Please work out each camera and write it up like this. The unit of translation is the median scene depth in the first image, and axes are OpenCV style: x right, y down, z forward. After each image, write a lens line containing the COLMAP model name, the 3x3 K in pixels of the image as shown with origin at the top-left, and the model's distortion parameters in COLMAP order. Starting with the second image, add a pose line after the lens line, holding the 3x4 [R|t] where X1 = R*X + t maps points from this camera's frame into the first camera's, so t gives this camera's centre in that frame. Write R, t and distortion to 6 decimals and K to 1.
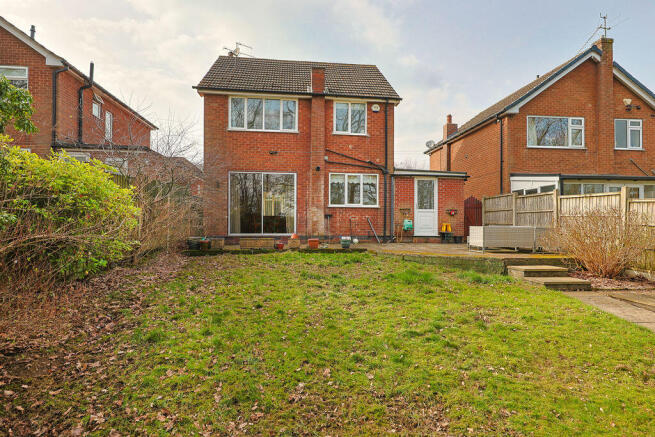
lens RADIAL K [[350.2, 0, 324.2], [0, 350.2, 216.5], [0, 0, 1]] dist [0.009725, -0.000923]
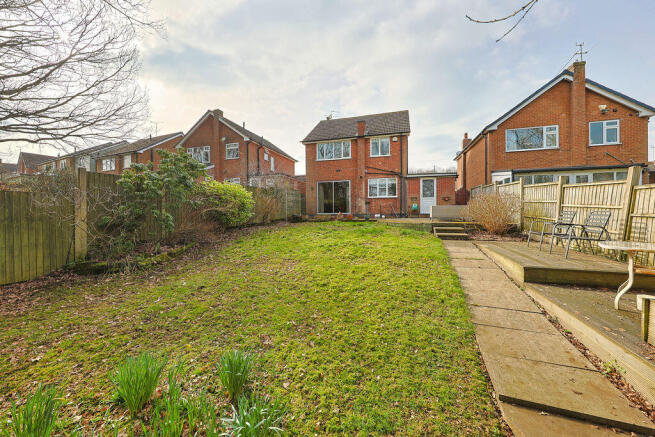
lens RADIAL K [[223.7, 0, 331.3], [0, 223.7, 208.5], [0, 0, 1]] dist [-0.000365, -0.000267]
pose [[0.922941, -0.017151, -0.384560, 0.280168], [0.020397, 0.999782, 0.004365, 0.018329], [0.384401, -0.011872, 0.923090, -0.135049]]
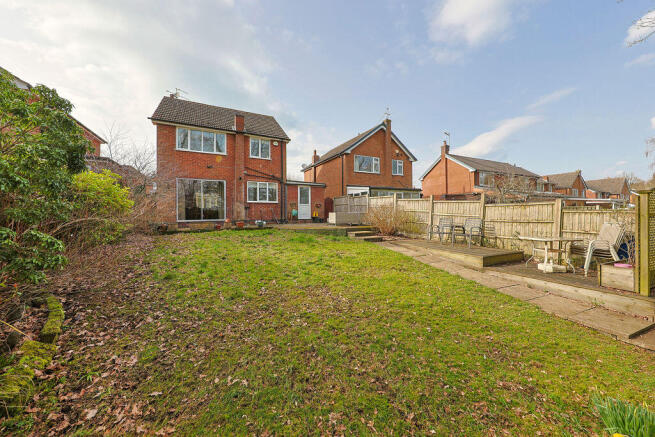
lens RADIAL K [[223.7, 0, 310.1], [0, 223.7, 210.9], [0, 0, 1]] dist [-0.000365, -0.000267]
pose [[0.944824, -0.009861, 0.327430, -0.051894], [0.007461, 0.999935, 0.008586, 0.005098], [-0.327494, -0.005670, 0.944836, -0.071068]]
